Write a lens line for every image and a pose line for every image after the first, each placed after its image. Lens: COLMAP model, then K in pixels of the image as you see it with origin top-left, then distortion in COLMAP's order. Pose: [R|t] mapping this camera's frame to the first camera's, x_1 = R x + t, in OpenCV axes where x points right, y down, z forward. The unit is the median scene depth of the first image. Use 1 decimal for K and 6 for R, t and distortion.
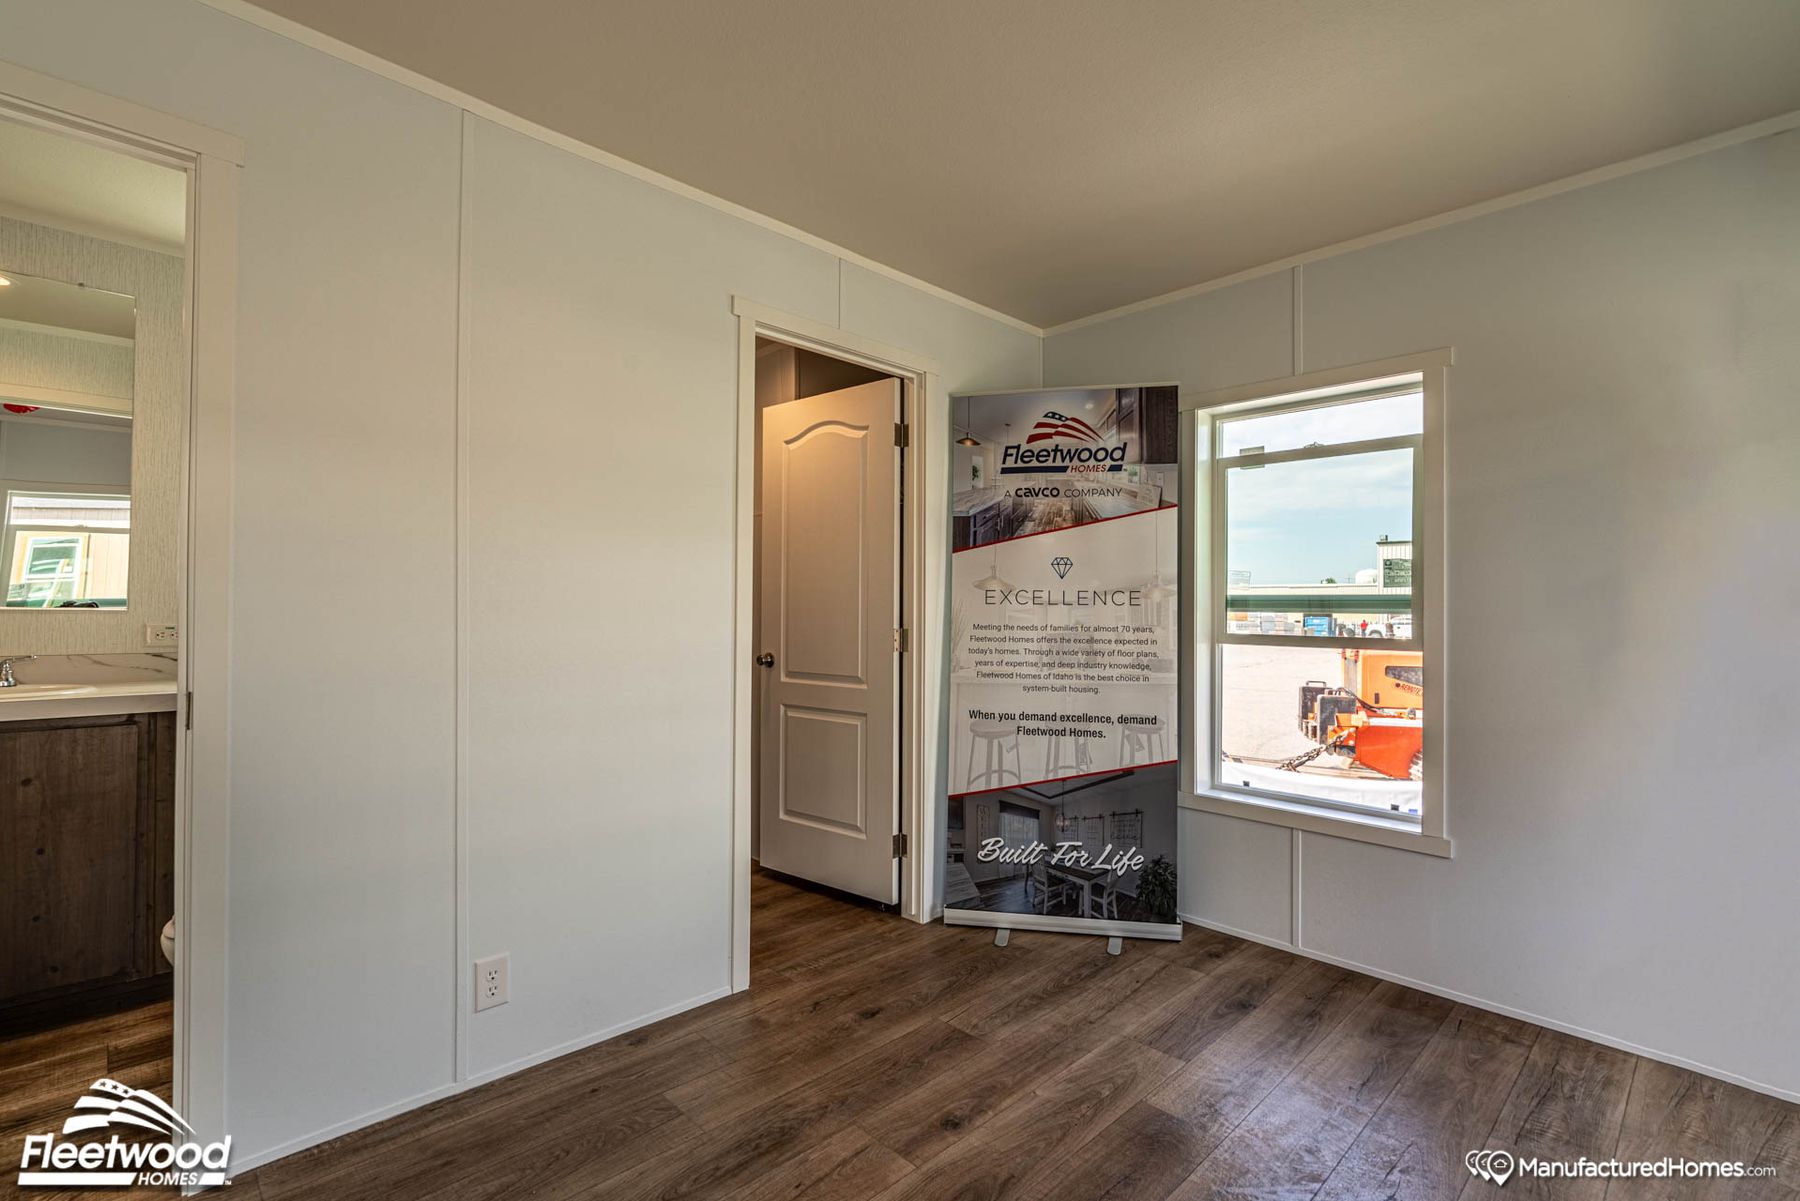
lens RADIAL K [[799.5, 0, 886.6], [0, 799.5, 604.8], [0, 0, 1]] dist [-0.022695, 0.000669]
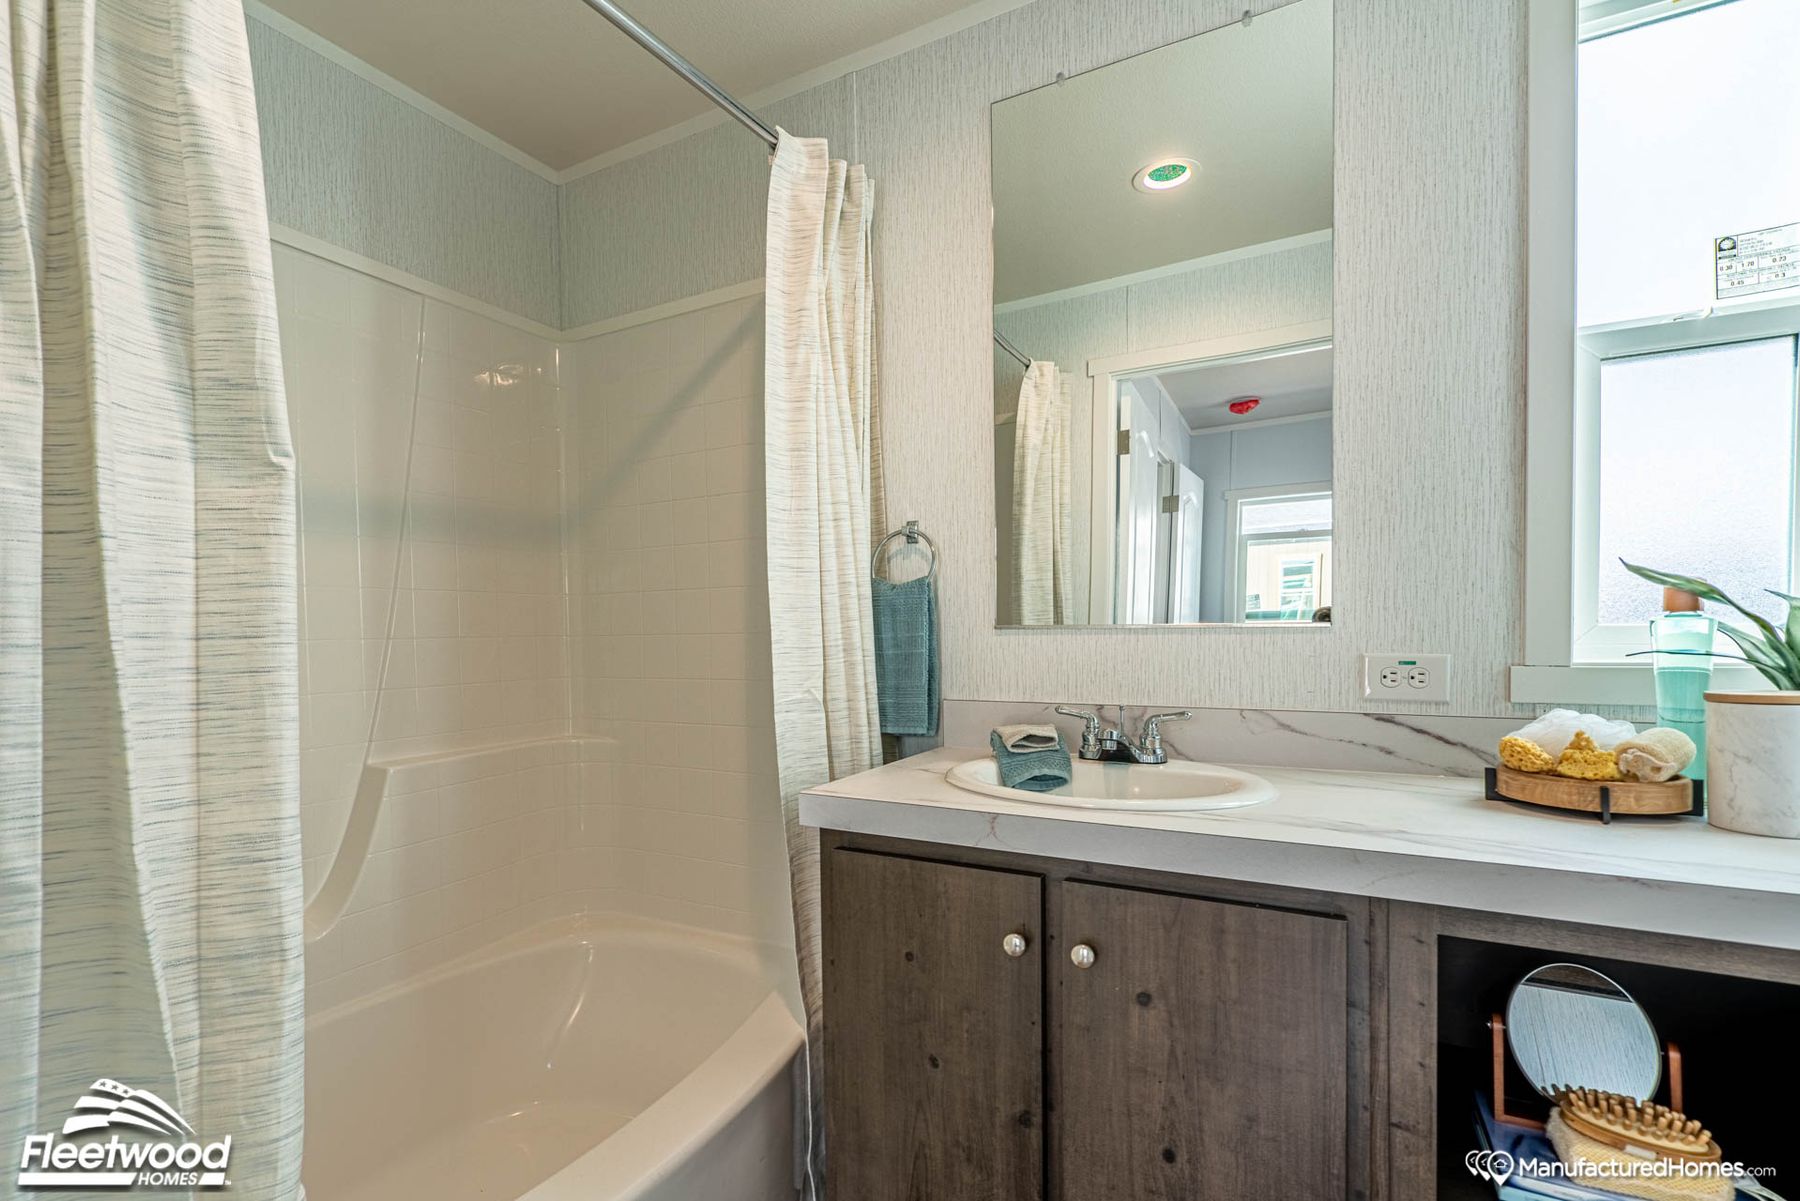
lens RADIAL K [[829.3, 0, 893.3], [0, 829.3, 635.2], [0, 0, 1]] dist [-0.004012, 0.001840]
pose [[0.281857, -0.000672, -0.959456, -0.645334], [0.031053, 0.999482, 0.008422, -0.001803], [0.958954, -0.032168, 0.281732, 0.696002]]
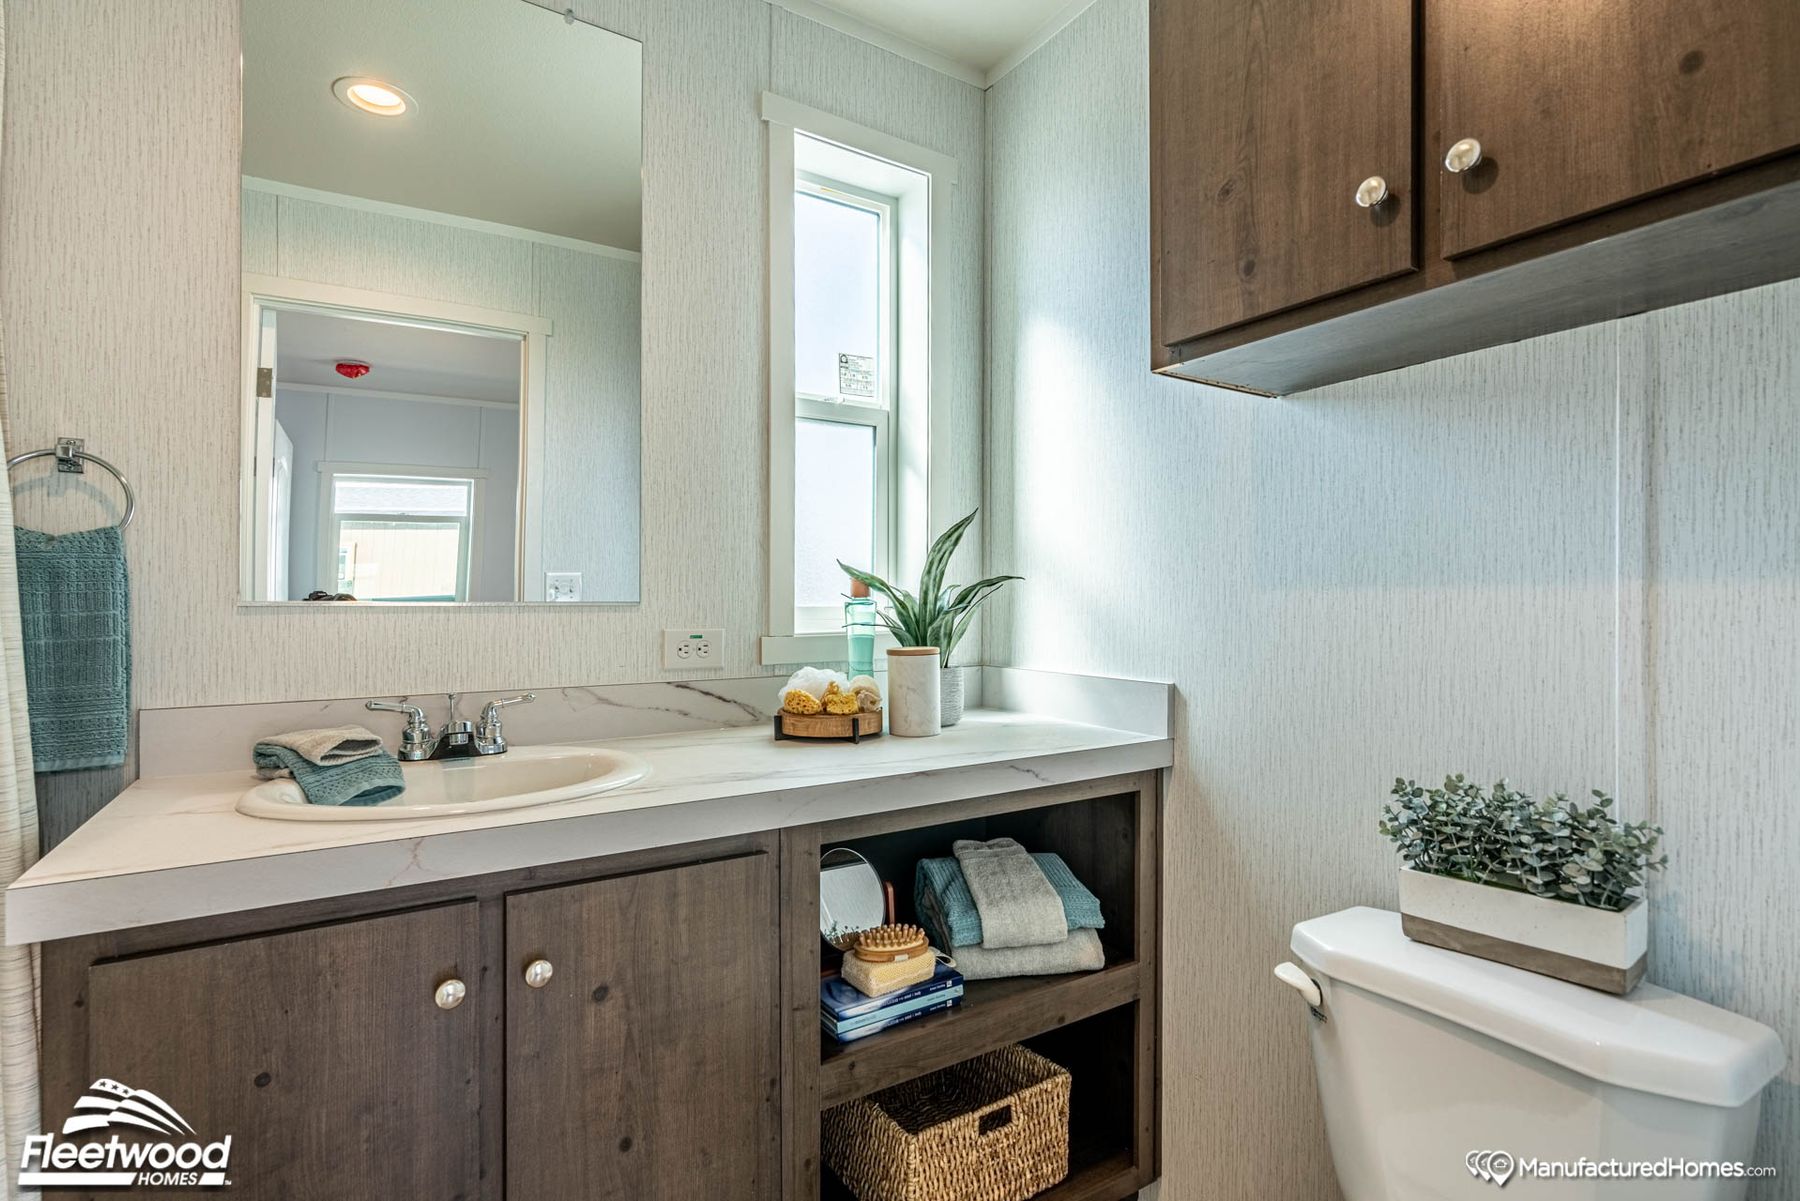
lens RADIAL K [[830.4, 0, 845.2], [0, 830.4, 603.9], [0, 0, 1]] dist [-0.002213, -0.000255]
pose [[0.968317, -0.009788, -0.249531, -0.820635], [0.013848, 0.999799, 0.014520, -0.002211], [0.249339, -0.017516, 0.968258, 0.556164]]
